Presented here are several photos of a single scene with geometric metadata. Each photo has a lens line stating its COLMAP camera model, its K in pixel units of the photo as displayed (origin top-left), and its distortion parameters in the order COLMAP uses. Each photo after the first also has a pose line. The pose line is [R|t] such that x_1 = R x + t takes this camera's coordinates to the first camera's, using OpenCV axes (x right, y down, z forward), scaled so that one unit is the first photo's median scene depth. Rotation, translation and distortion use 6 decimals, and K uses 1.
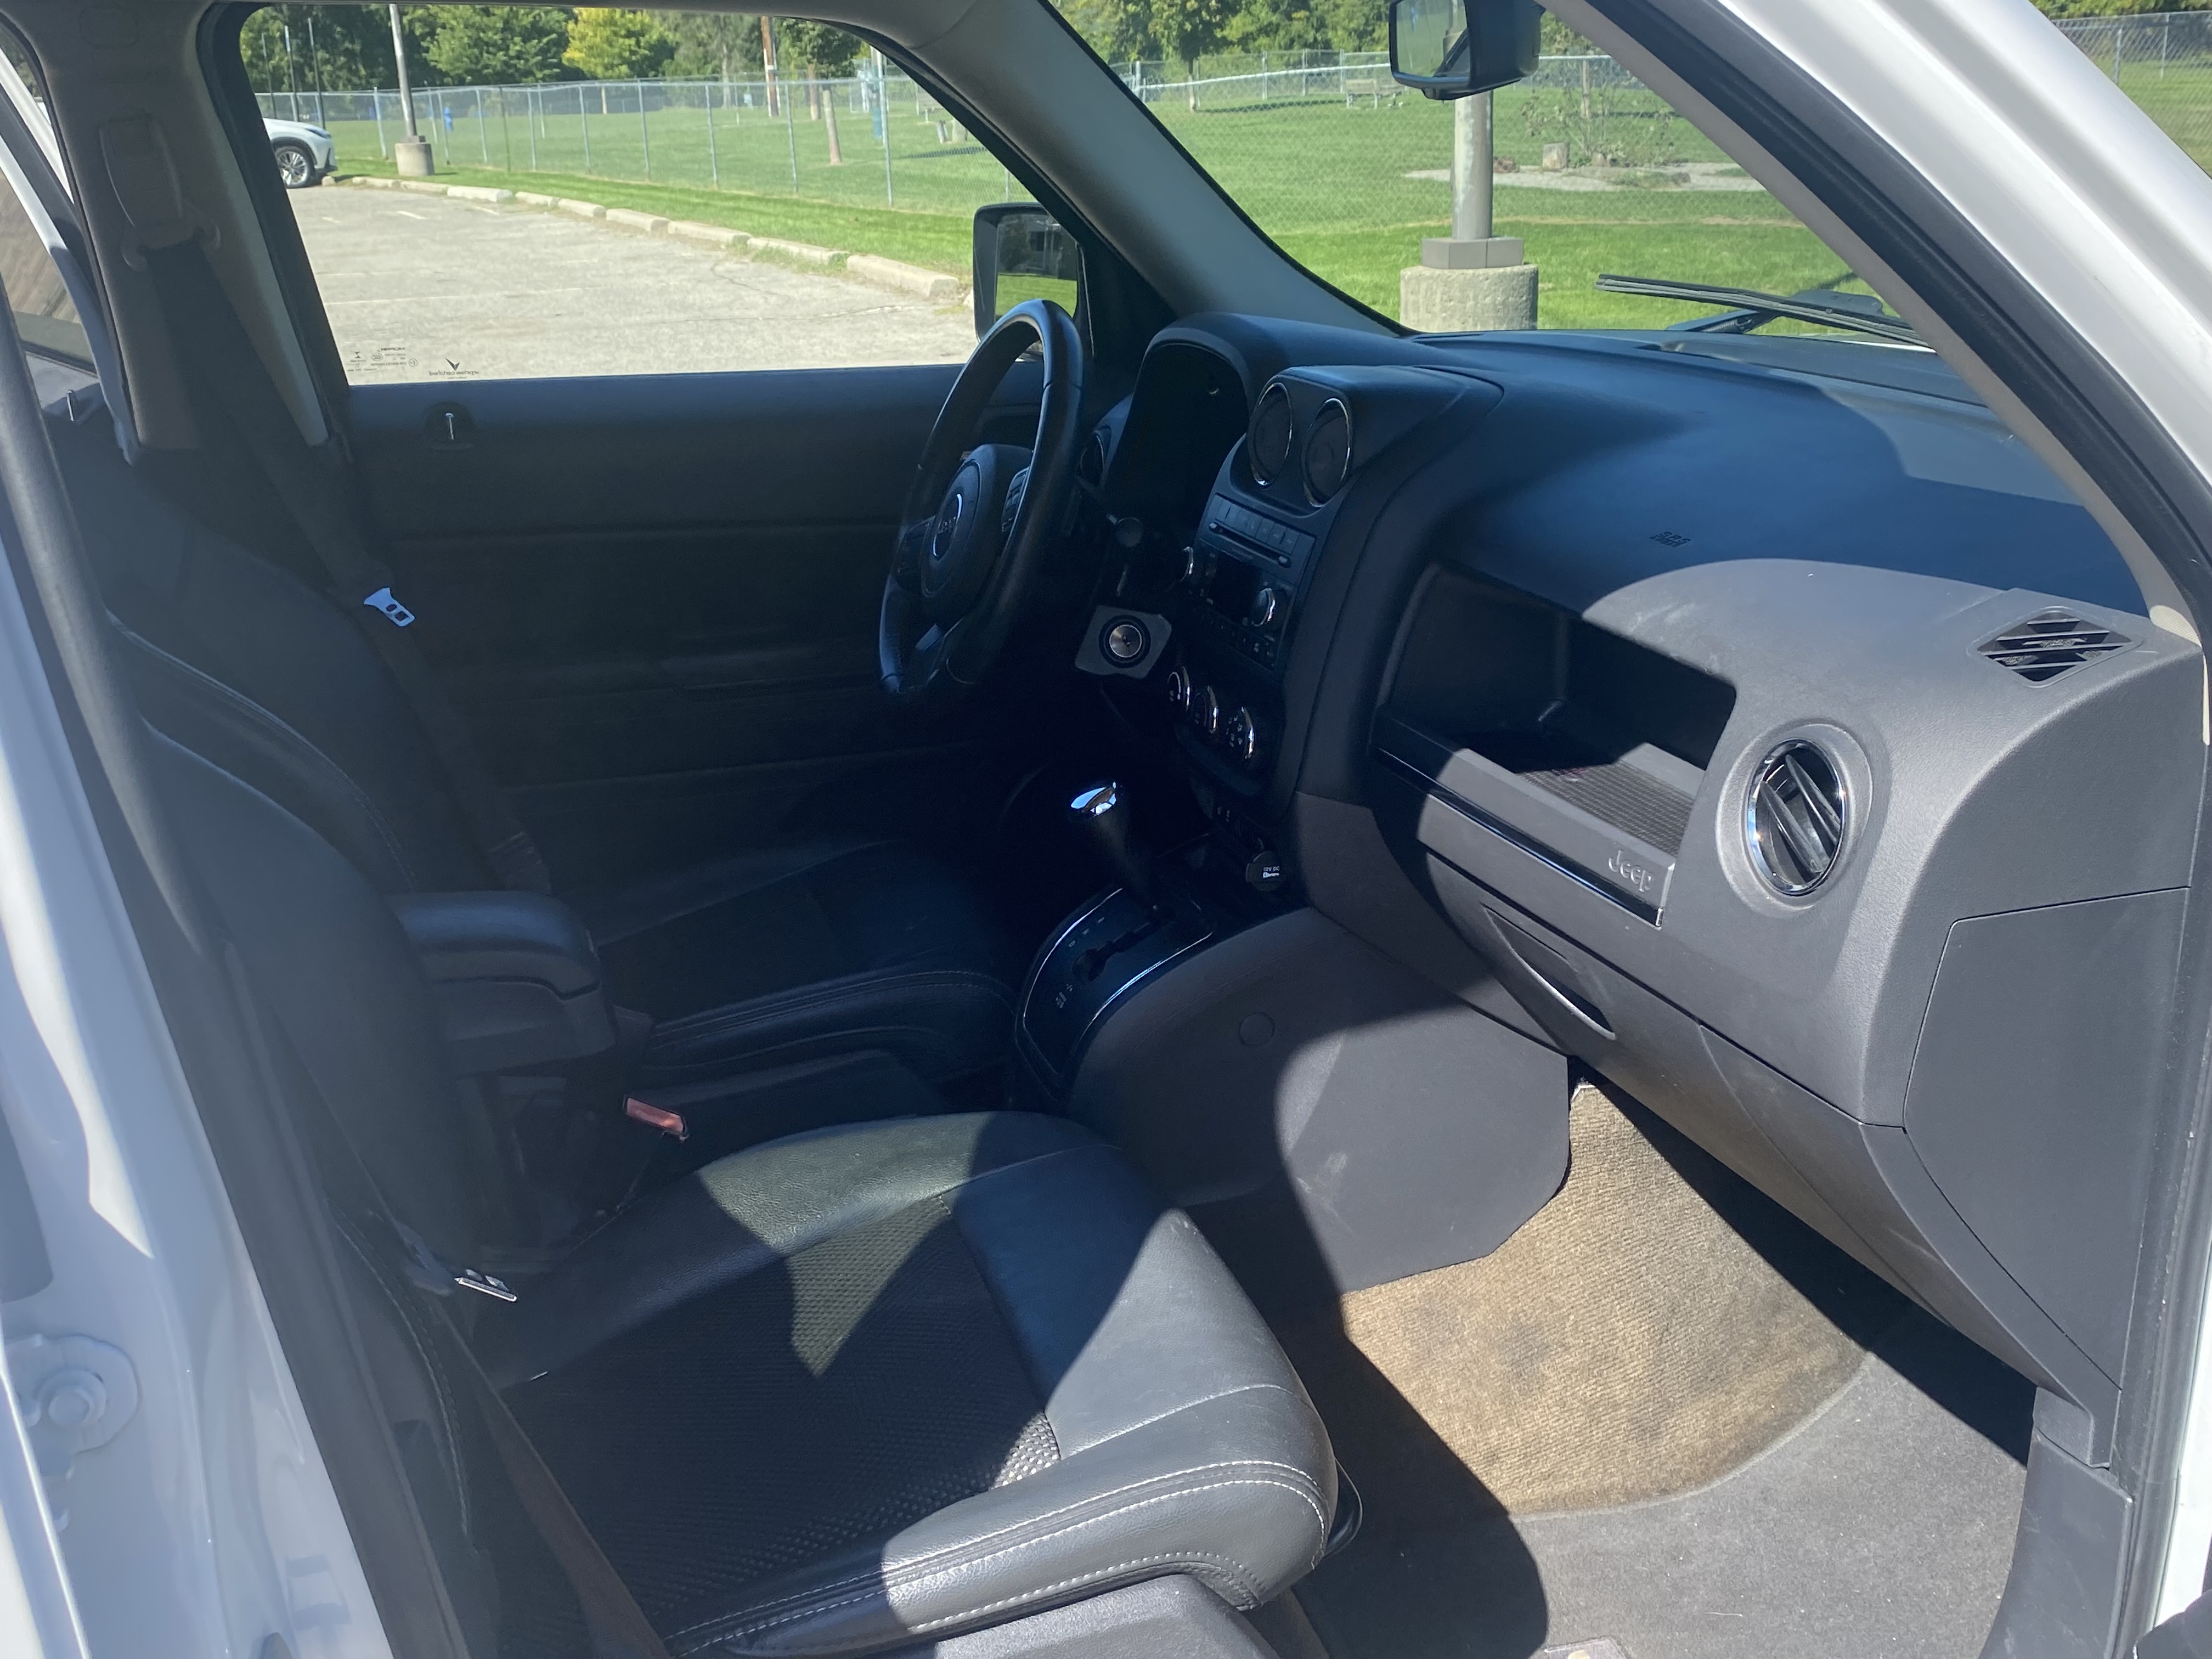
lens RADIAL K [[2144.7, 0, 1106.0], [0, 2144.7, 829.5], [0, 0, 1]] dist [0.019008, -0.019807]
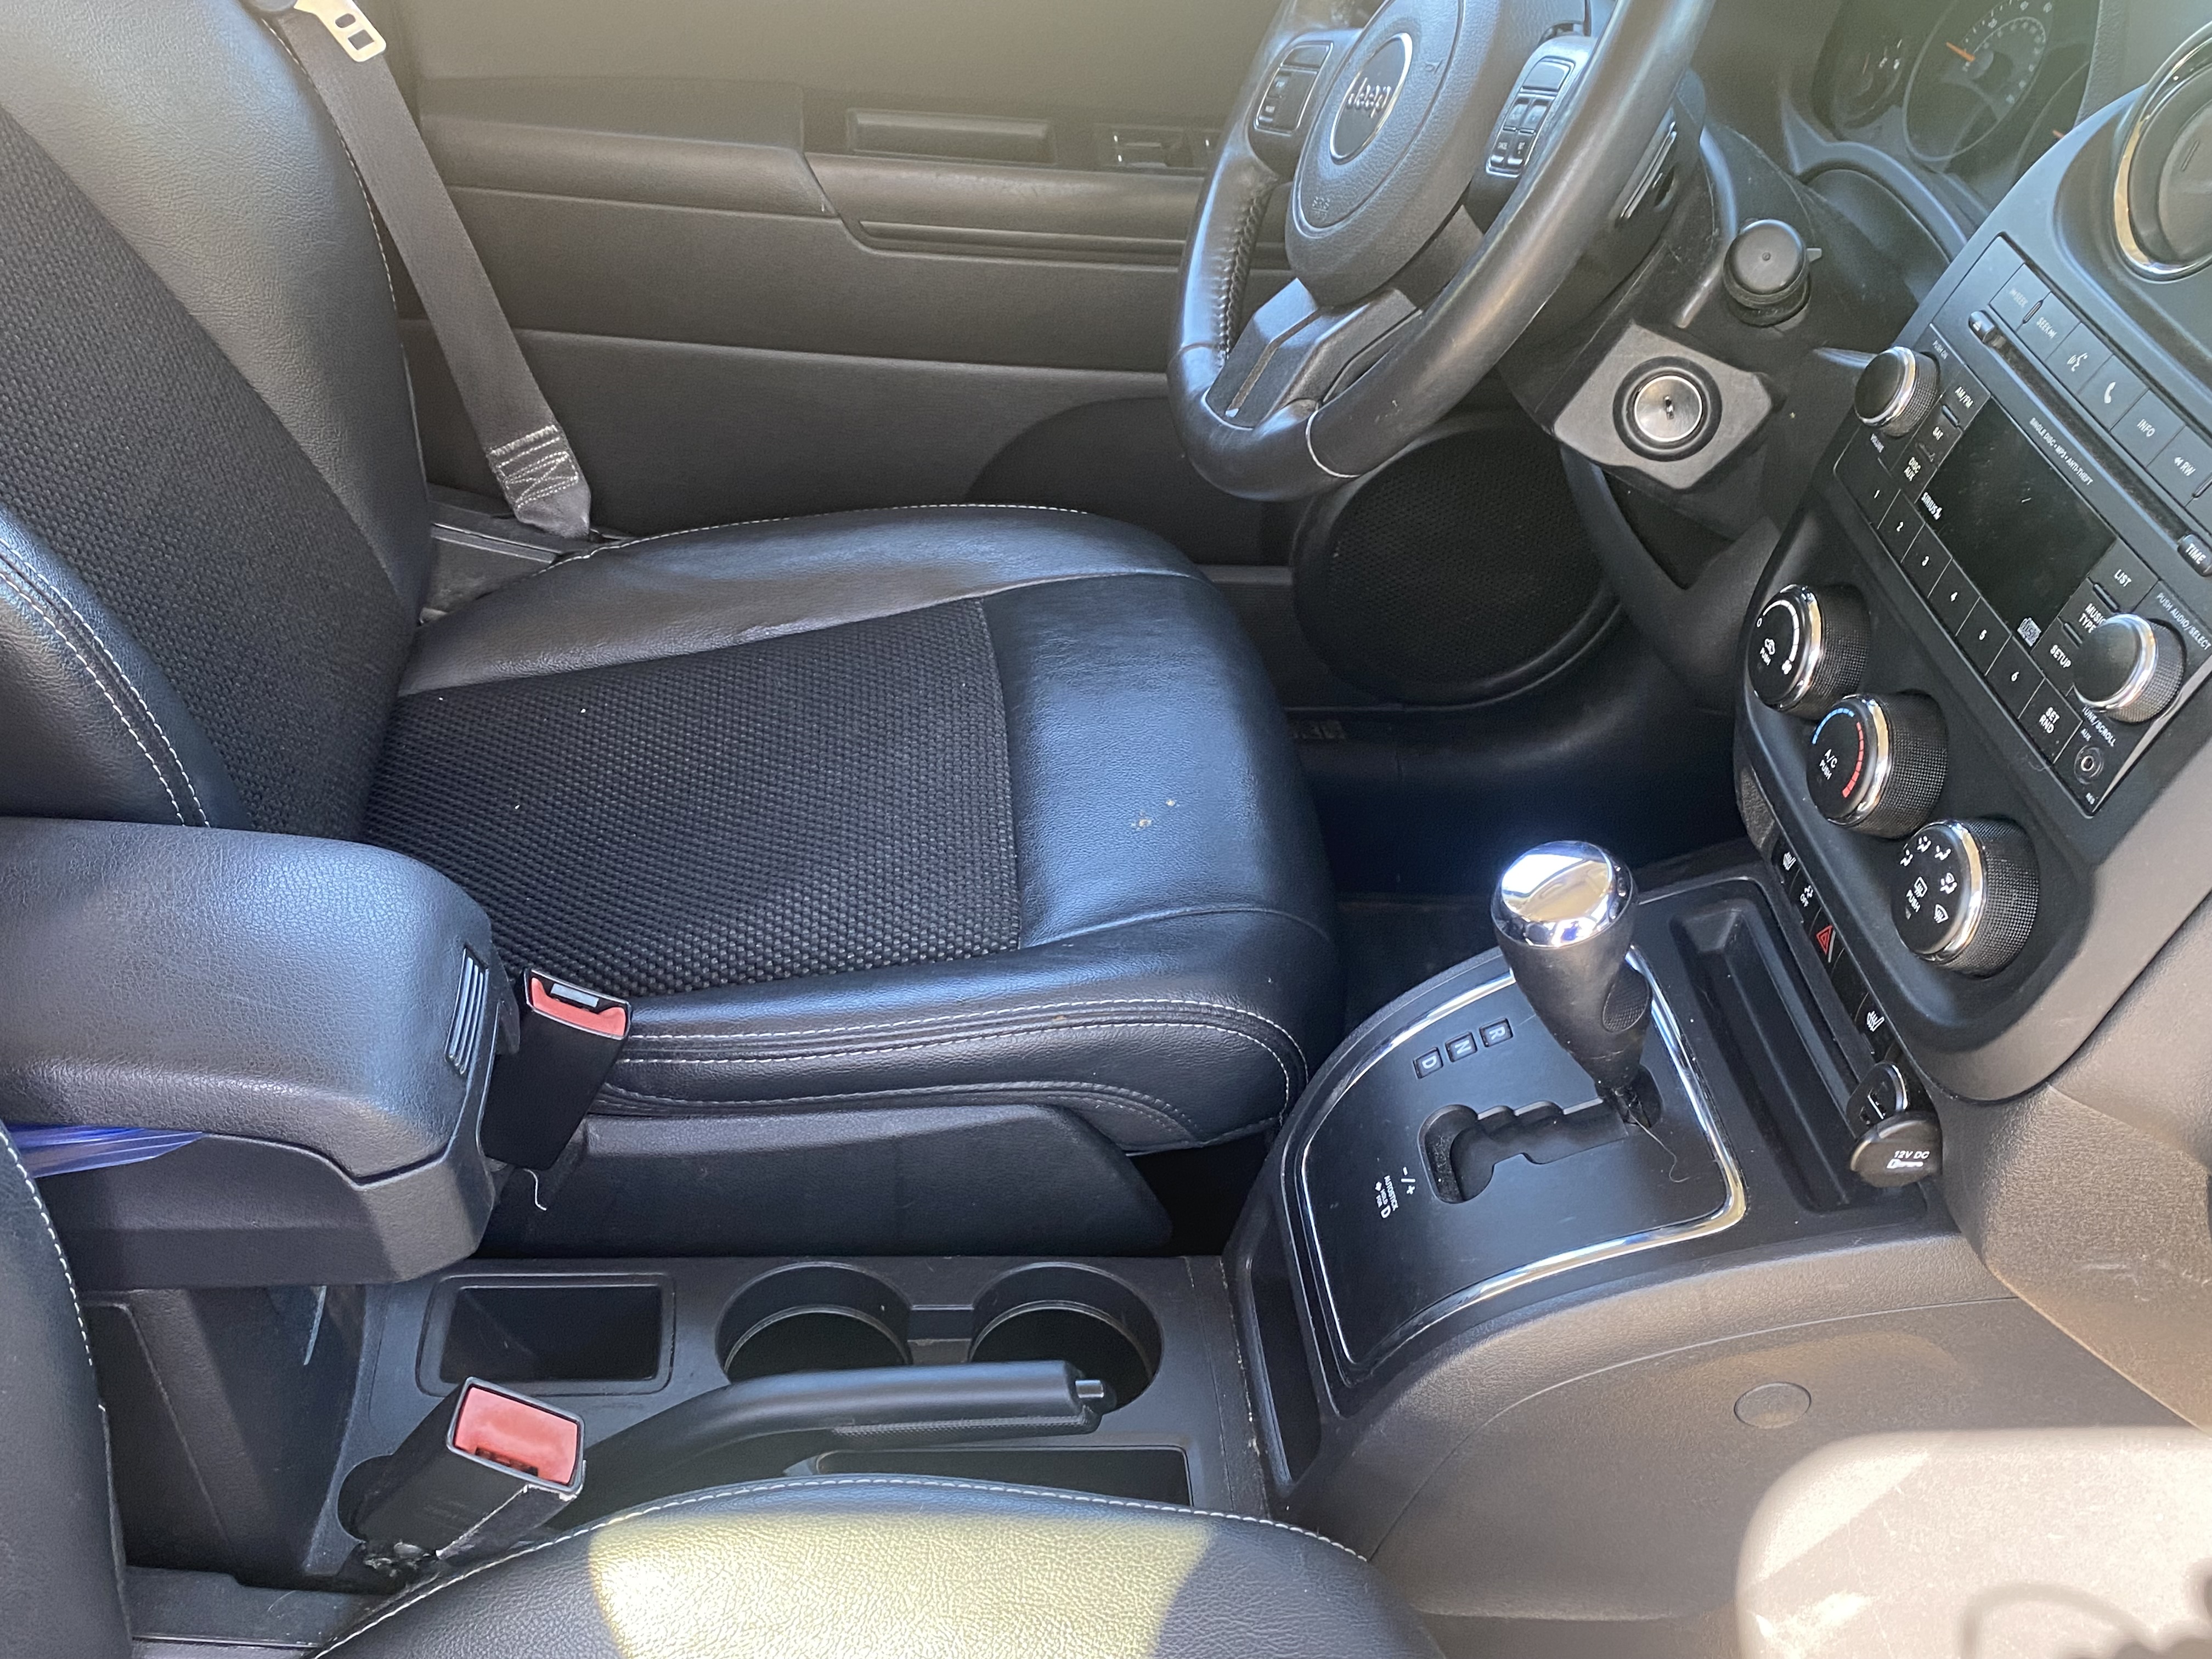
lens RADIAL K [[2144.7, 0, 1106.0], [0, 2144.7, 829.5], [0, 0, 1]] dist [0.019008, -0.019807]
pose [[0.972533, 0.217582, -0.082691, -0.055784], [-0.177186, 0.922402, 0.343191, -0.146201], [0.150947, -0.319113, 0.935619, 0.480398]]
